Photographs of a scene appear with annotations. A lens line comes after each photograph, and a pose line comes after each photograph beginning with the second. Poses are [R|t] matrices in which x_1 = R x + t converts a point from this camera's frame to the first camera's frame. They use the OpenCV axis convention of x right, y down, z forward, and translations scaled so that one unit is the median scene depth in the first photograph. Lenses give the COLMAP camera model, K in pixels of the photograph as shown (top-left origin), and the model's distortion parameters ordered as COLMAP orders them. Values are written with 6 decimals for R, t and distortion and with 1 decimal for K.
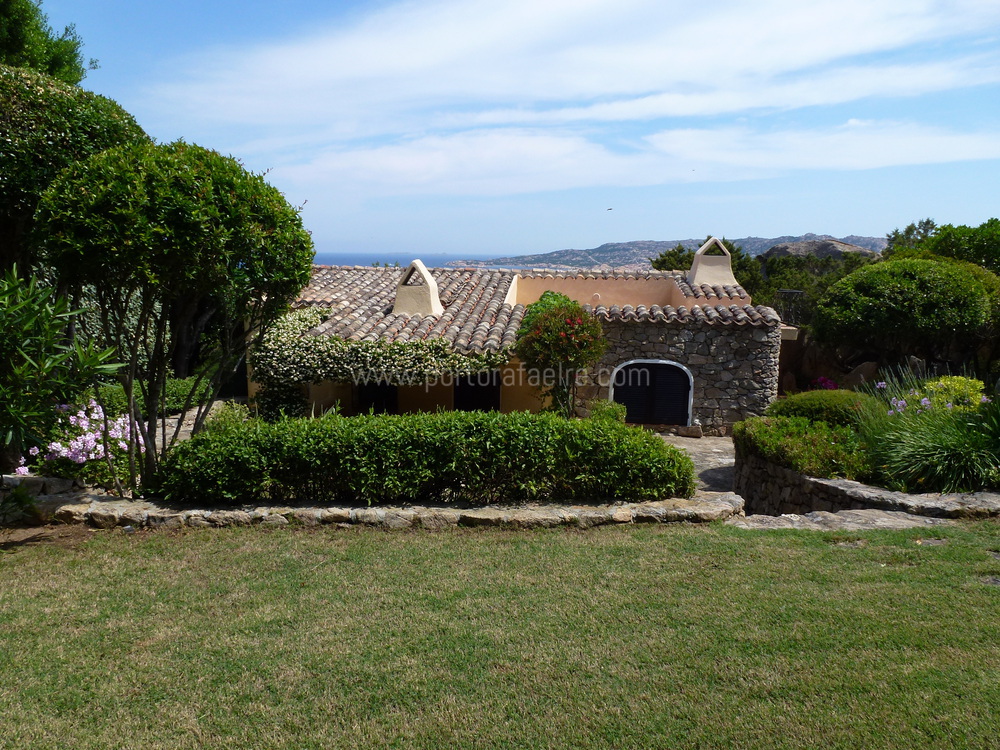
lens RADIAL K [[719.5, 0, 500.9], [0, 719.5, 380.4], [0, 0, 1]] dist [-0.046355, -0.001151]
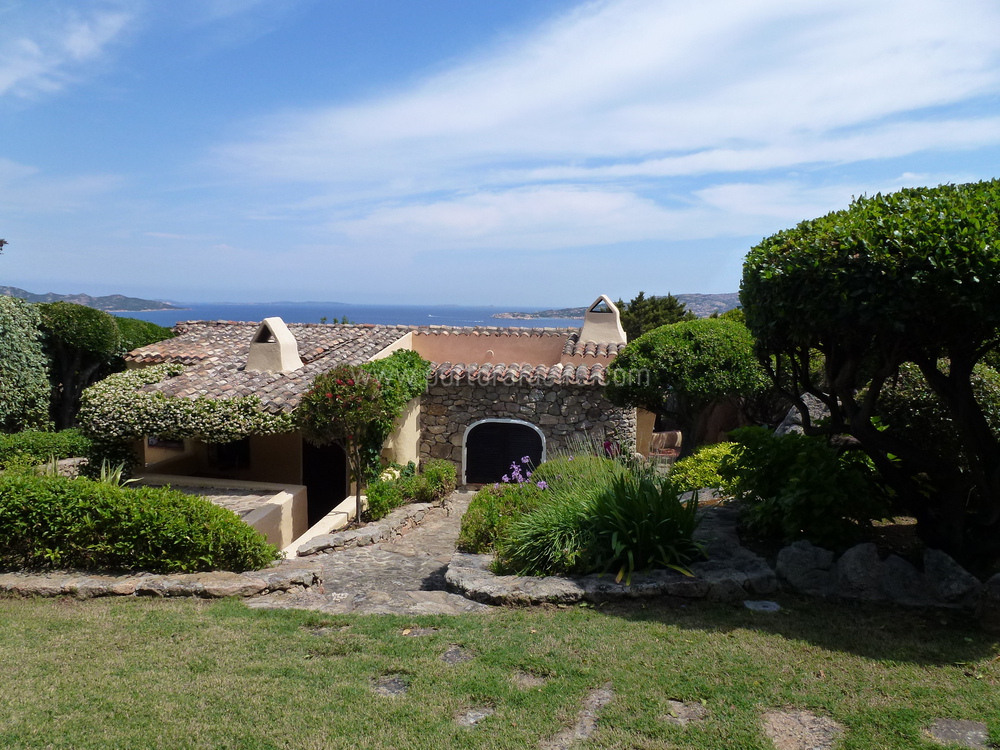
lens RADIAL K [[719.5, 0, 500.9], [0, 719.5, 380.4], [0, 0, 1]] dist [-0.046355, -0.001151]
pose [[0.997904, 0.008799, -0.064108, 0.326188], [-0.013378, 0.997361, -0.071356, -0.013927], [0.063311, 0.072064, 0.995389, 0.023014]]
